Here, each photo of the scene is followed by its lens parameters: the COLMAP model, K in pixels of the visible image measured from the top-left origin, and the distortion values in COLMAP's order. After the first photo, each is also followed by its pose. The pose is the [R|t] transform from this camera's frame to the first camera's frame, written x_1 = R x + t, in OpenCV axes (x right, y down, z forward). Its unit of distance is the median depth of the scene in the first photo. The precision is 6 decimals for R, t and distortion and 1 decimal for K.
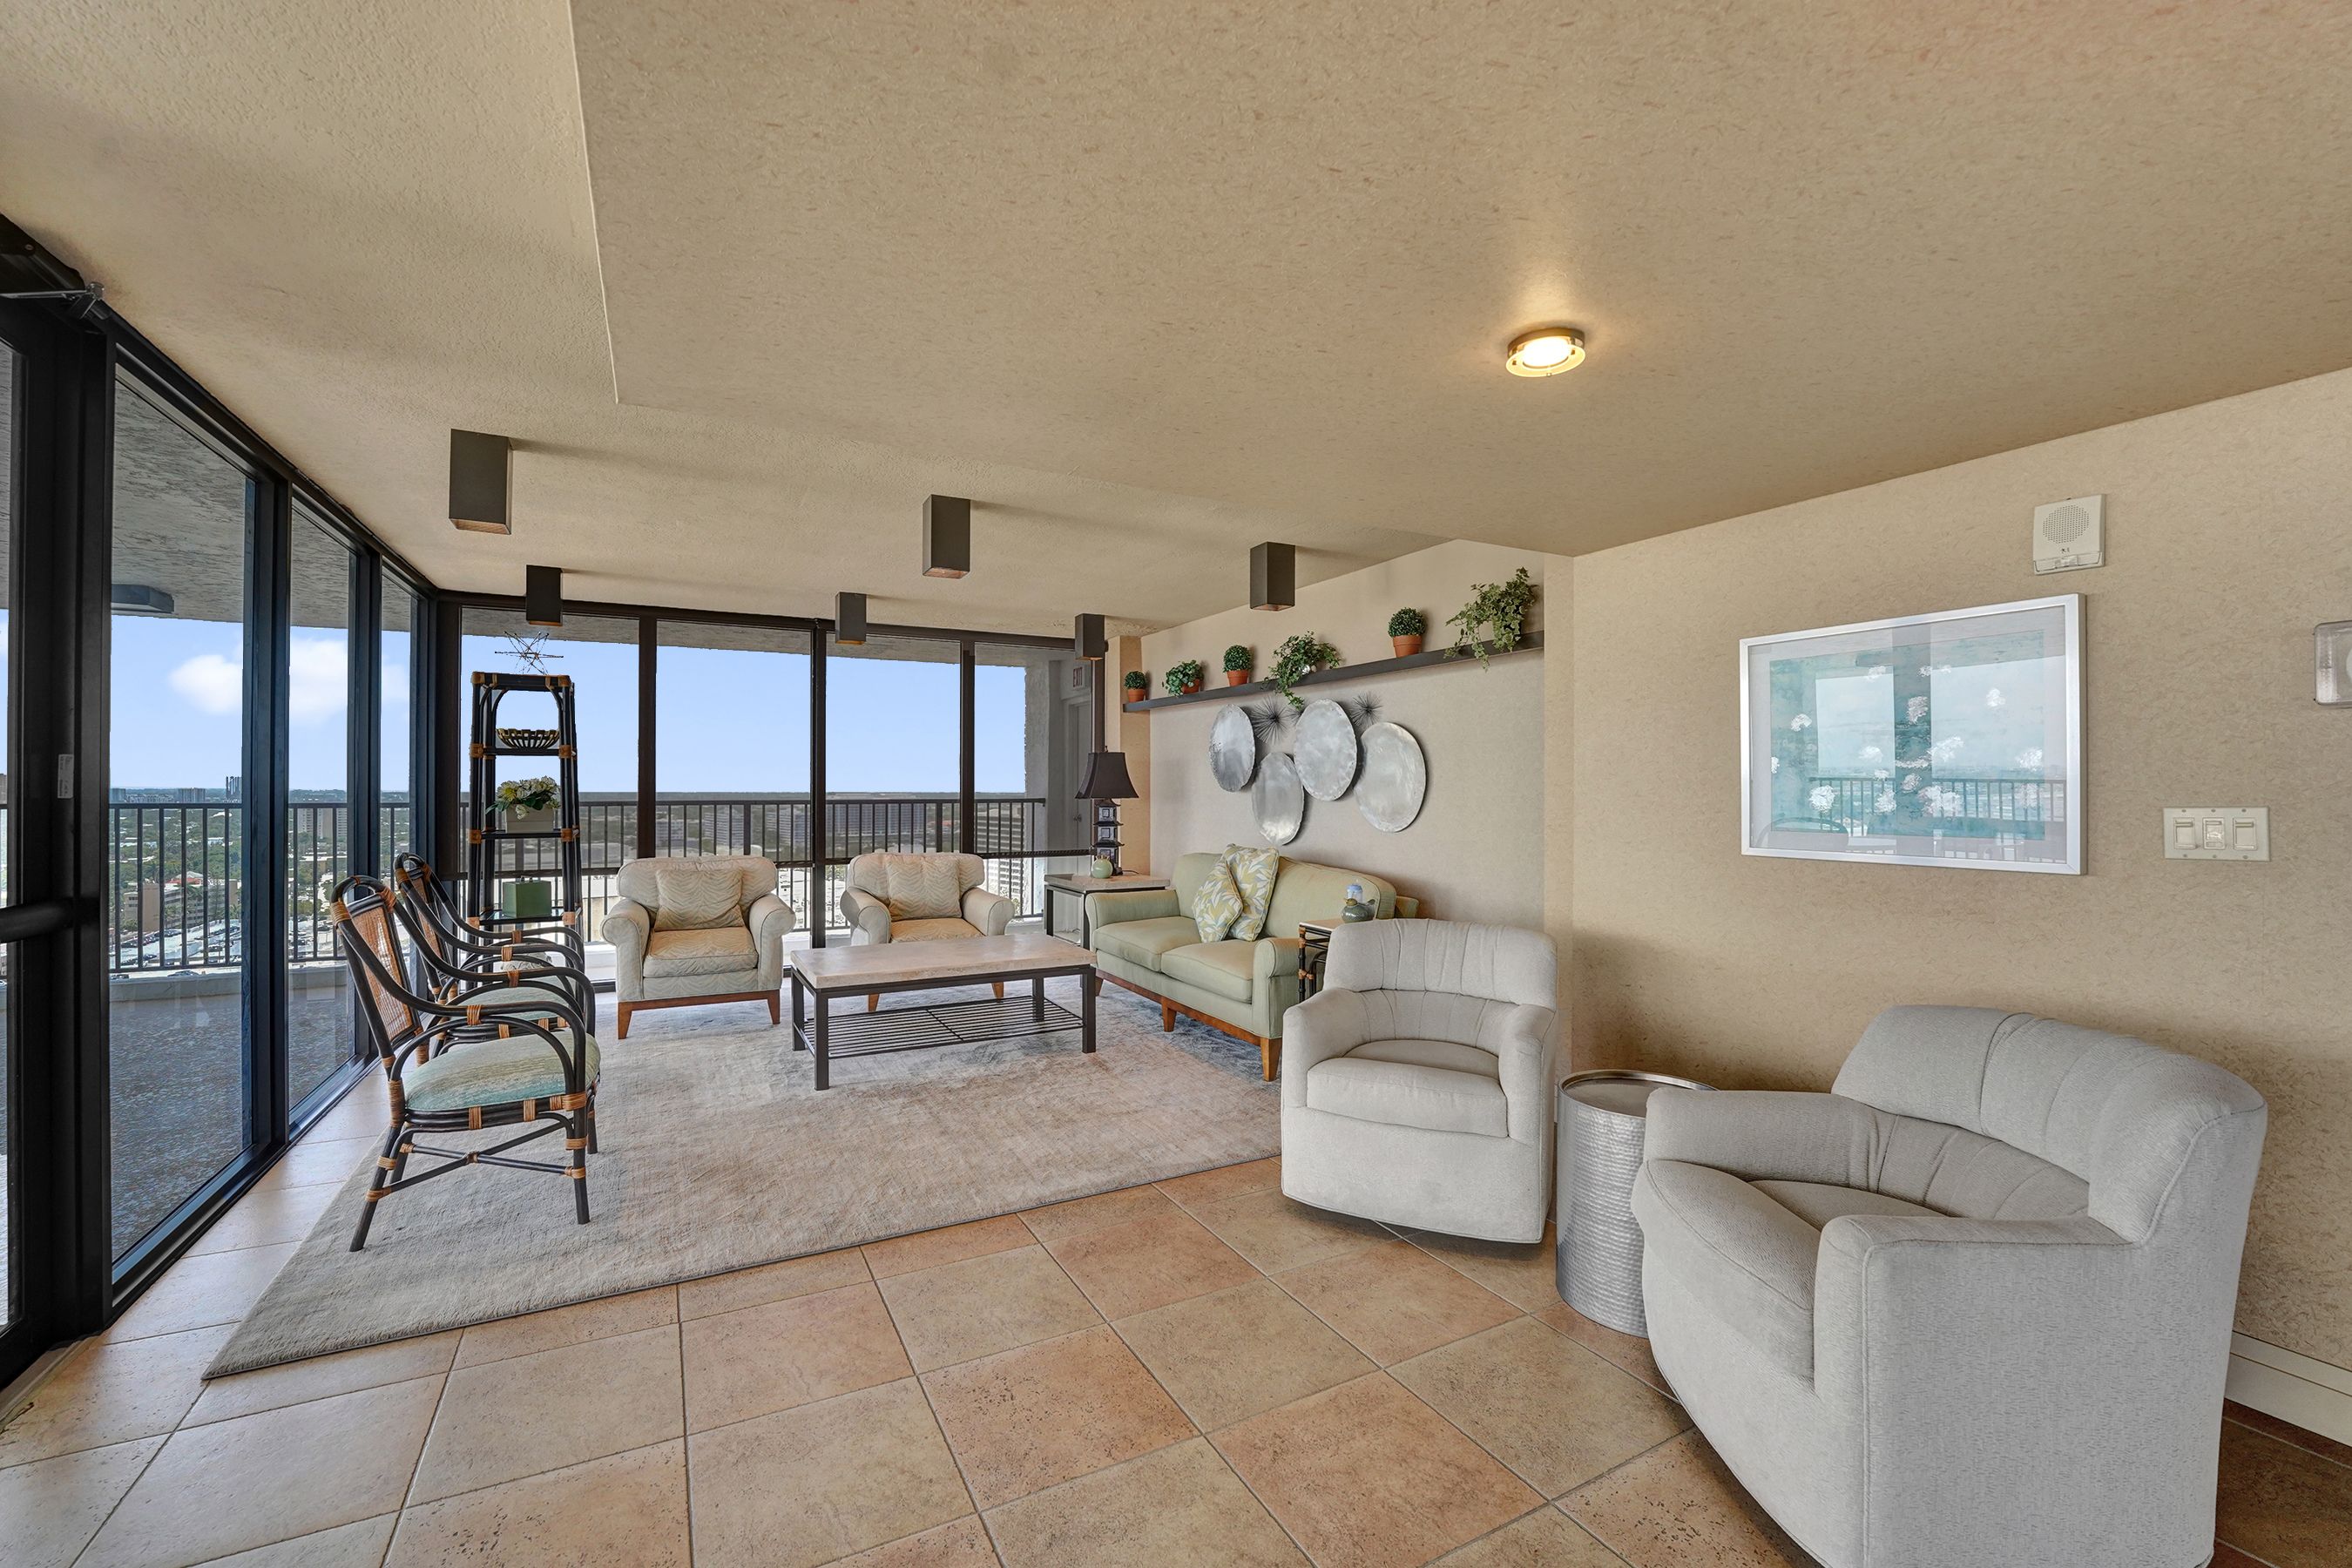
lens RADIAL K [[967.9, 0, 1170.1], [0, 967.9, 786.2], [0, 0, 1]] dist [-0.020985, -0.000162]
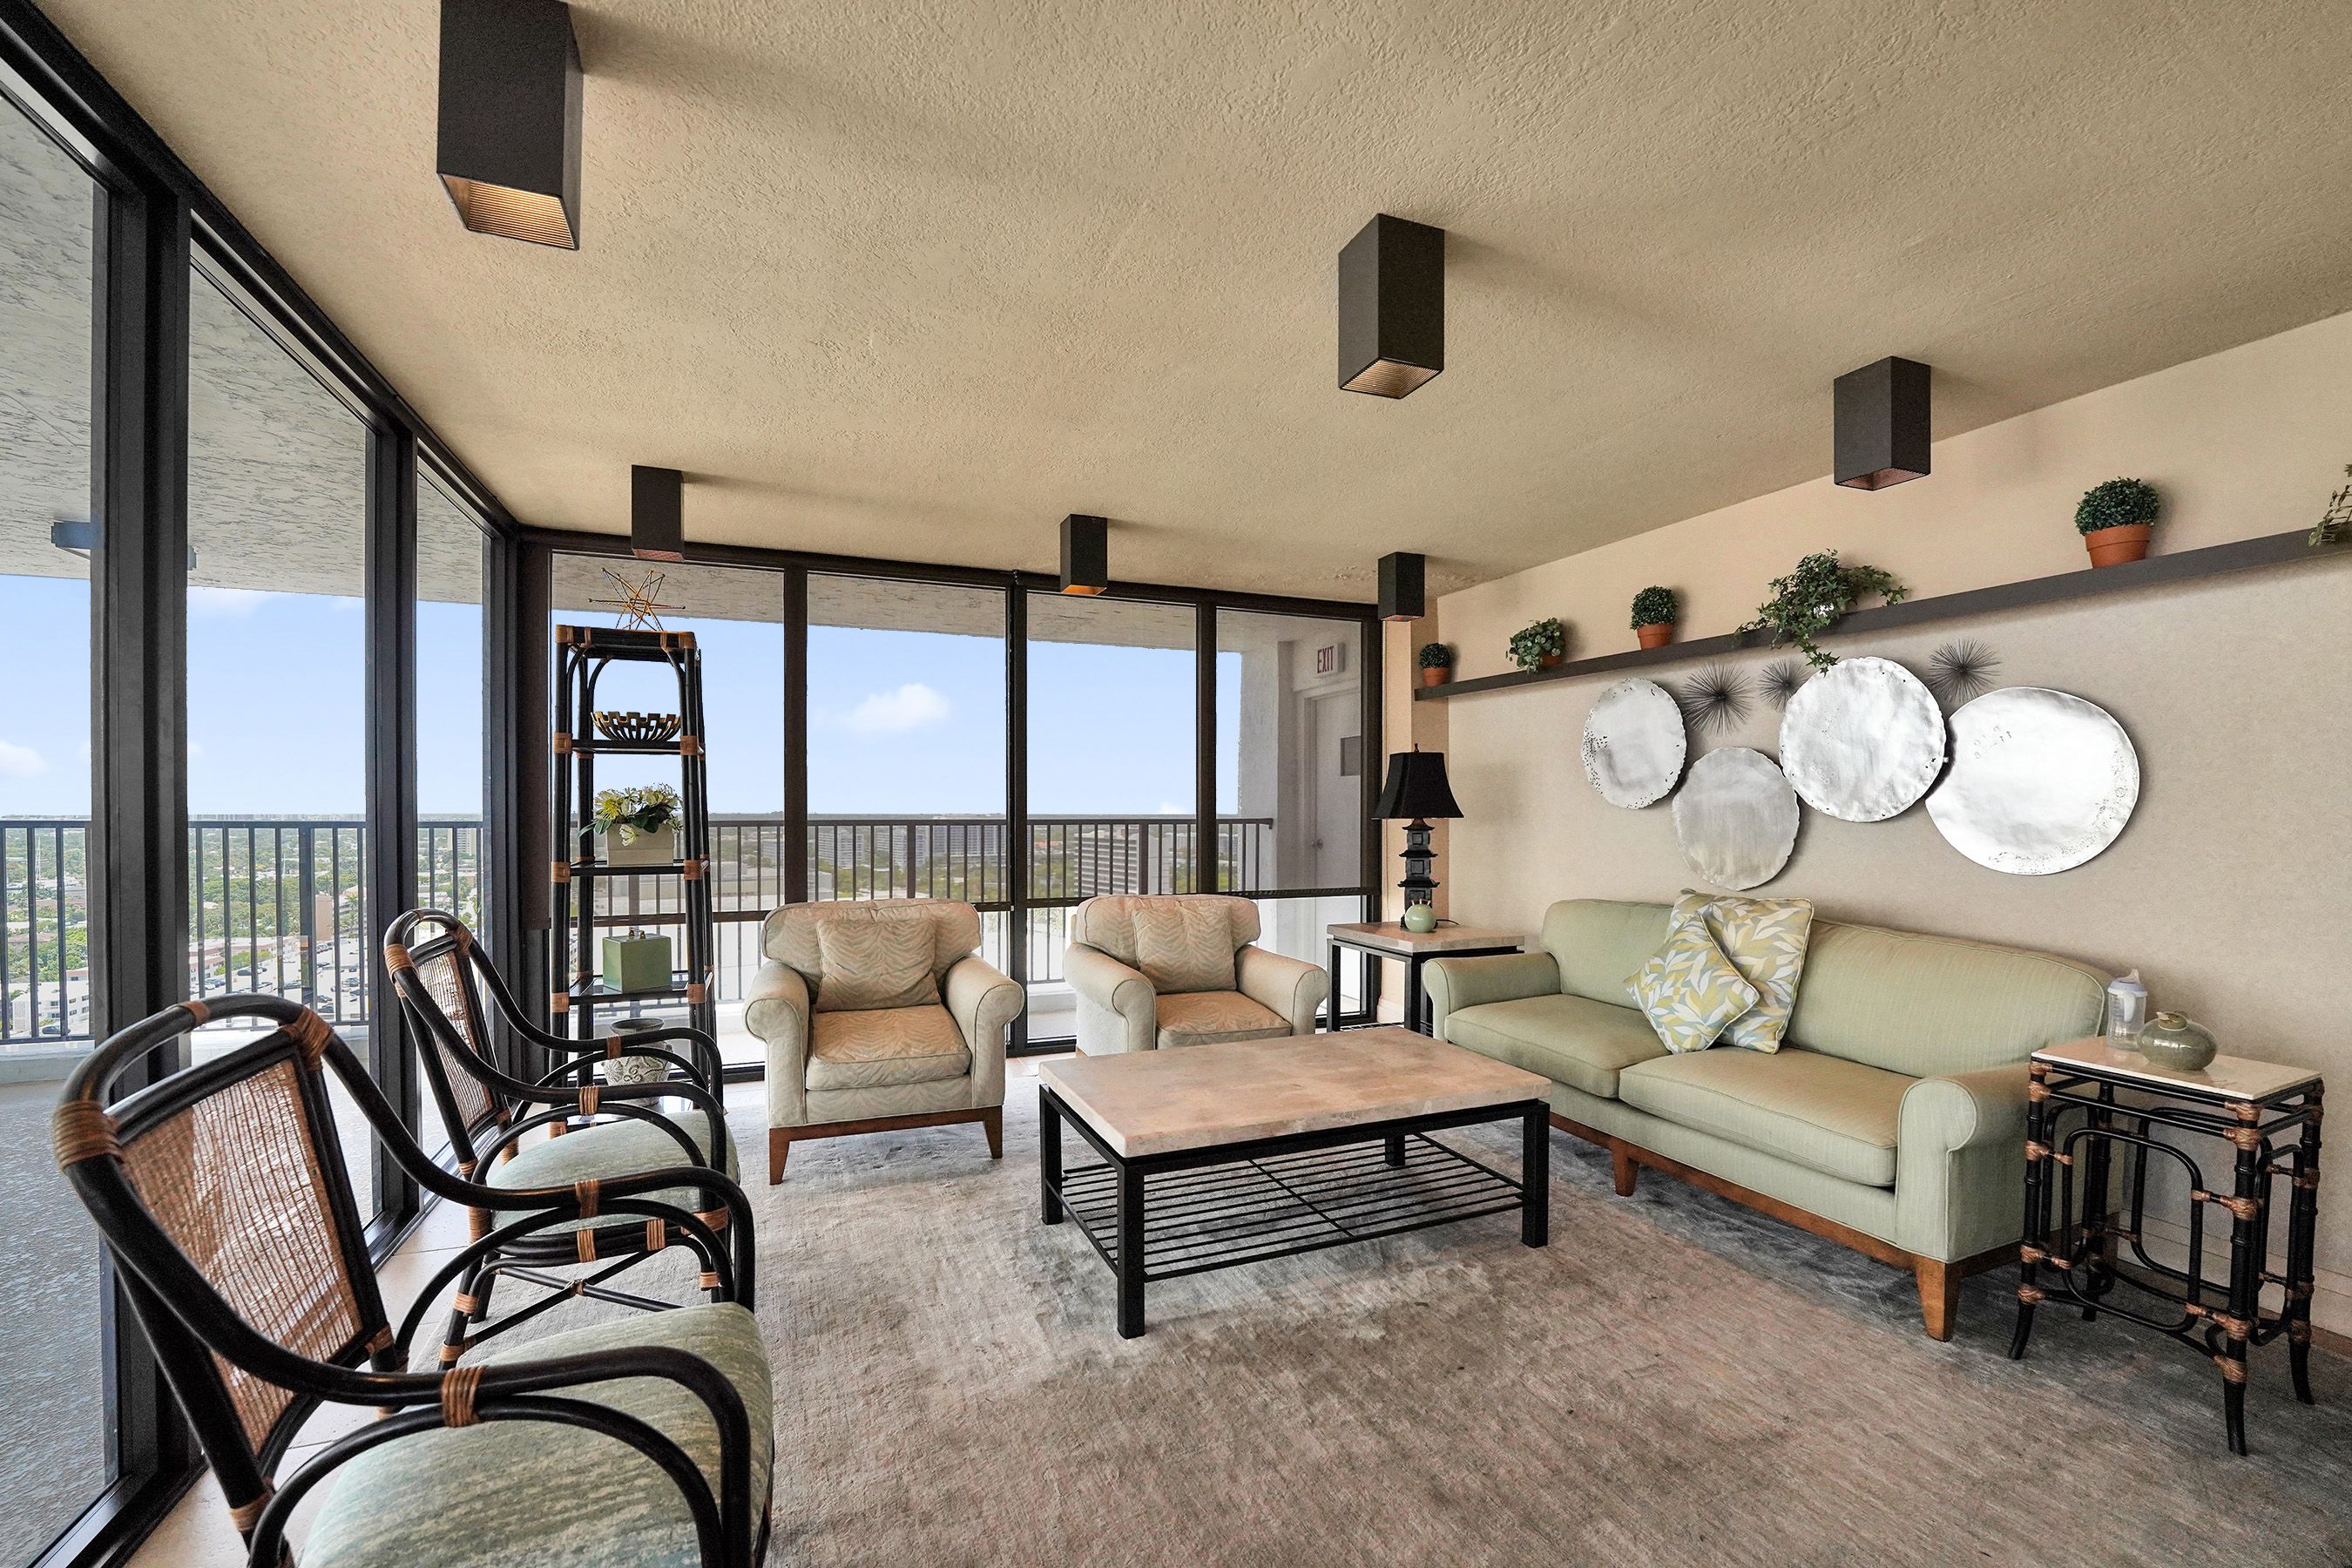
lens RADIAL K [[967.9, 0, 1170.7], [0, 967.9, 826.4], [0, 0, 1]] dist [-0.020985, -0.000162]
pose [[0.995104, 0.003188, -0.098779, -0.223355], [-0.001387, 0.999832, 0.018298, 0.007231], [0.098821, -0.018071, 0.994941, 0.353768]]
